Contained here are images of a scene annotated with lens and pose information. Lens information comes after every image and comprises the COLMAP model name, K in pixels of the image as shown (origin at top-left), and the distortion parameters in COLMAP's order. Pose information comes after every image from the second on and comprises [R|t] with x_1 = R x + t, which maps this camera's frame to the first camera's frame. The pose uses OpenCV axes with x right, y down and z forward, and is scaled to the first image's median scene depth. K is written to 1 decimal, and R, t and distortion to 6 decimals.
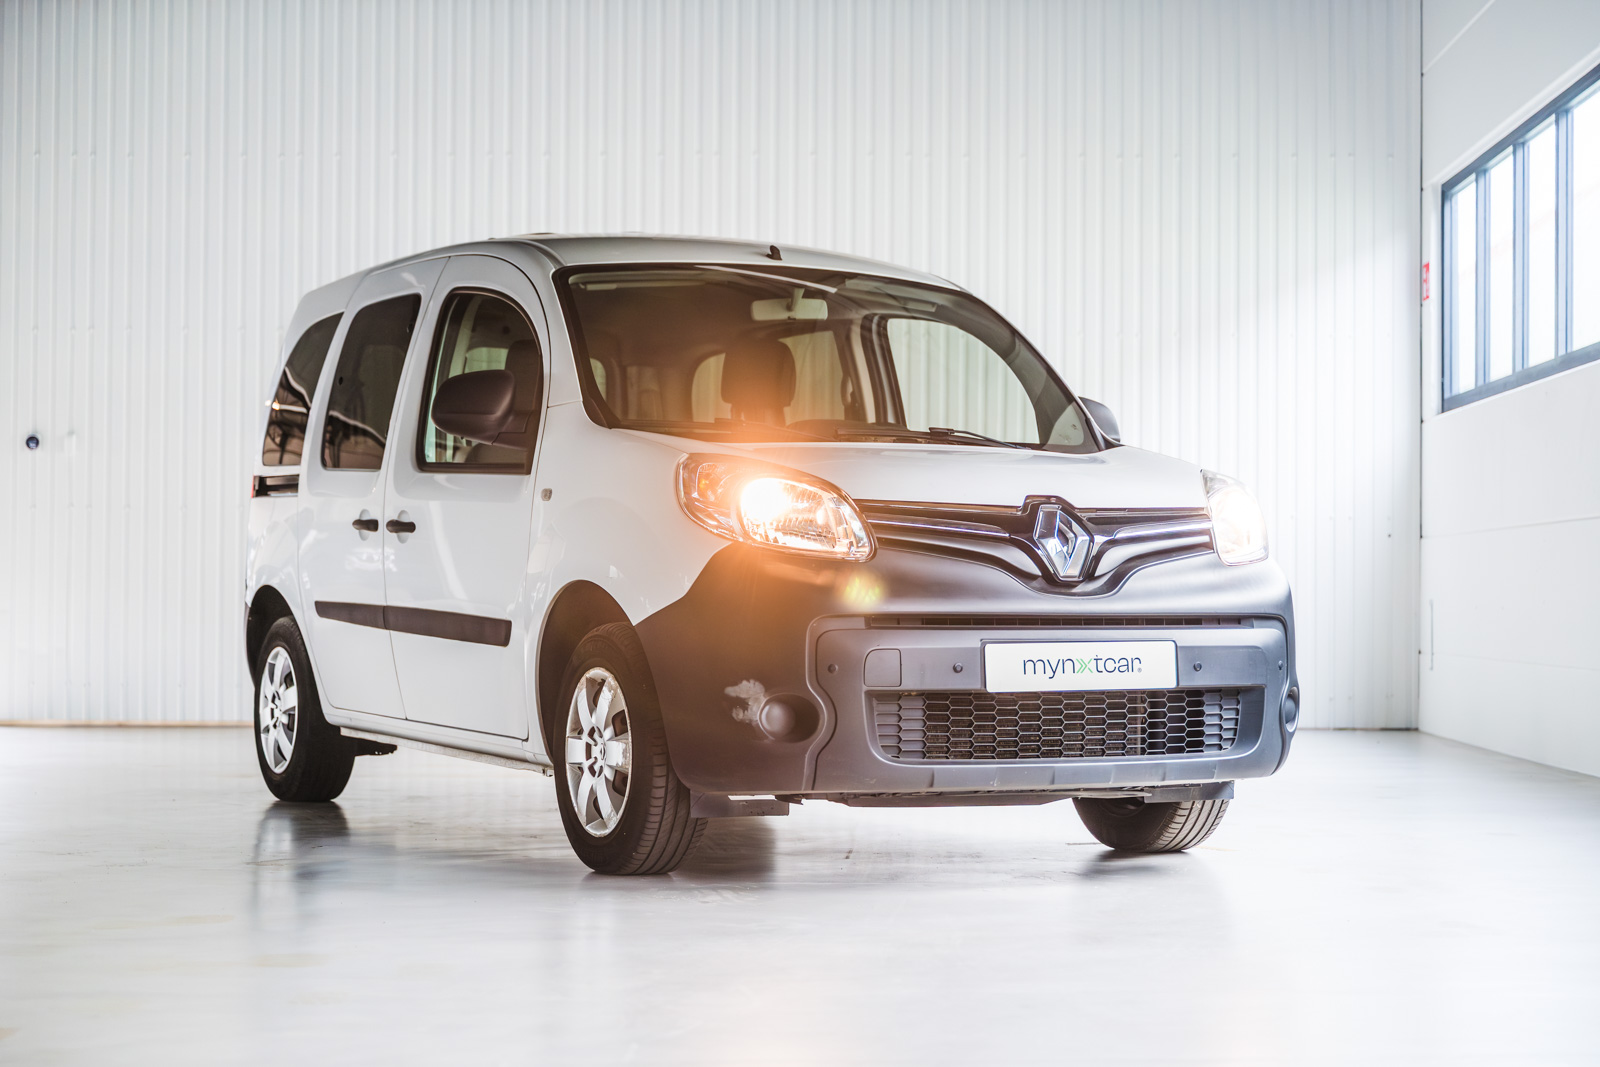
lens RADIAL K [[2850.4, 0, 792.8], [0, 2850.4, 535.6], [0, 0, 1]] dist [0.035339, 0.000000]
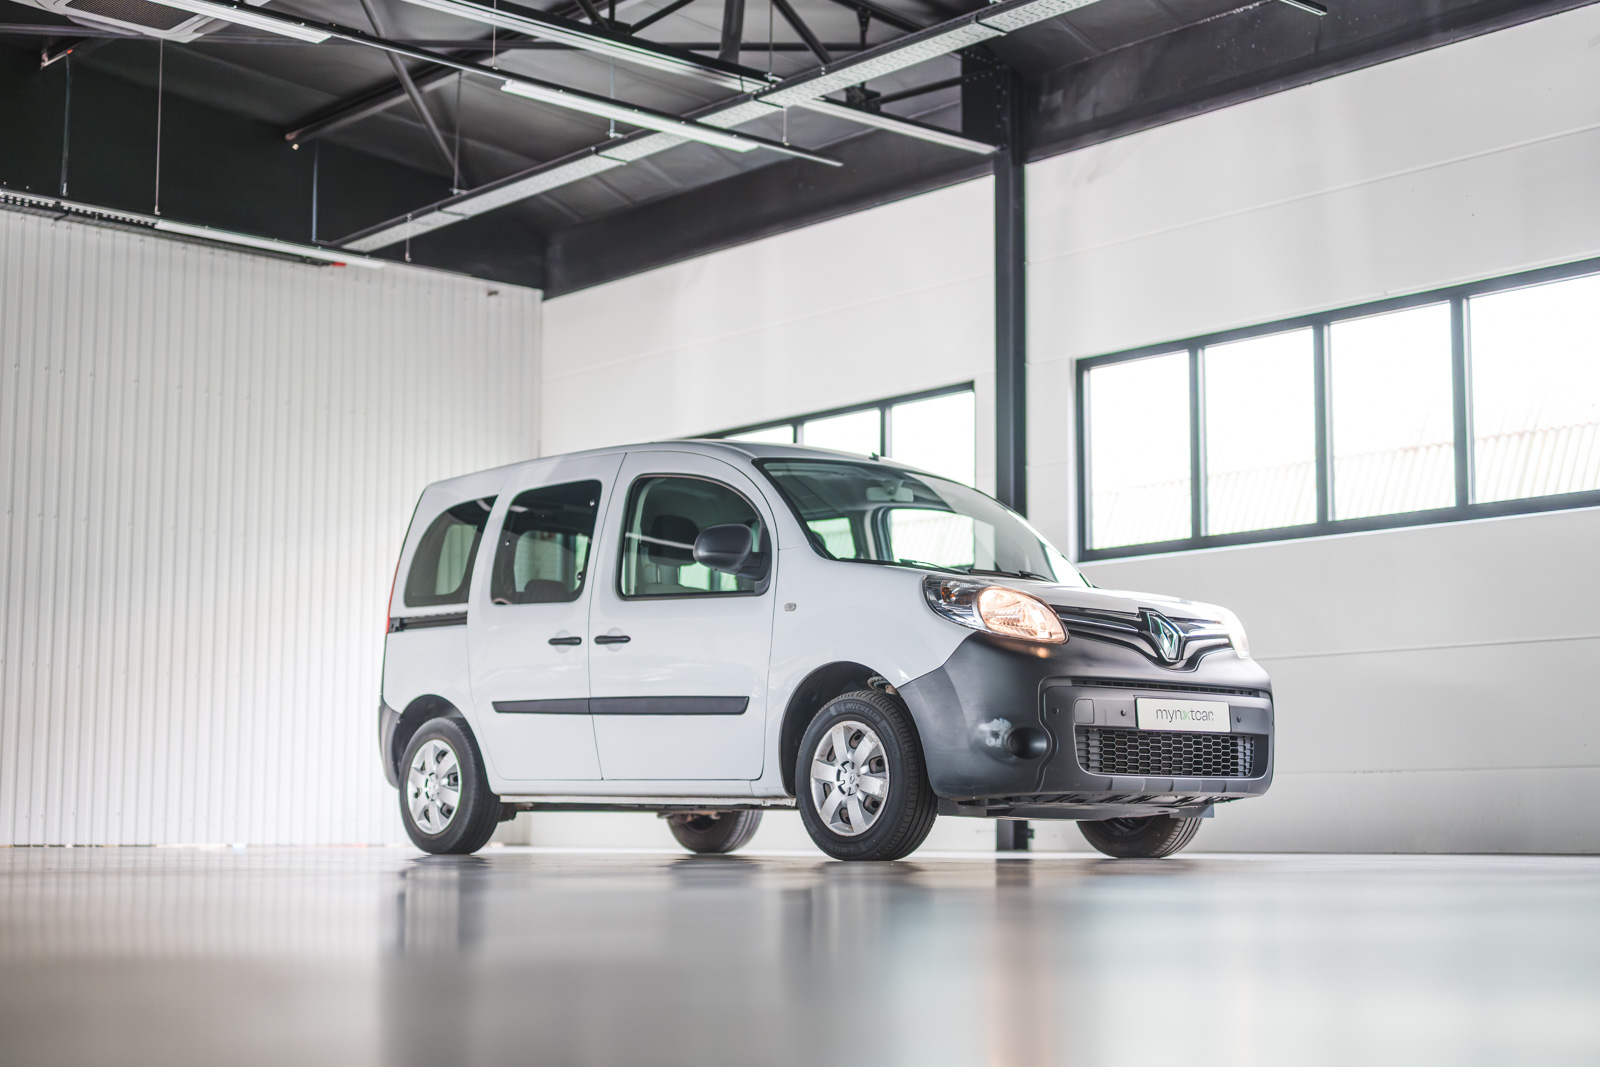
lens RADIAL K [[2417.3, 0, 810.8], [0, 2417.3, 536.4], [0, 0, 1]] dist [0.008759, 0.000000]
pose [[0.963710, 0.028585, 0.265415, -0.431261], [-0.002173, 0.995058, -0.099276, 0.077003], [-0.266941, 0.095097, 0.959010, -0.213660]]
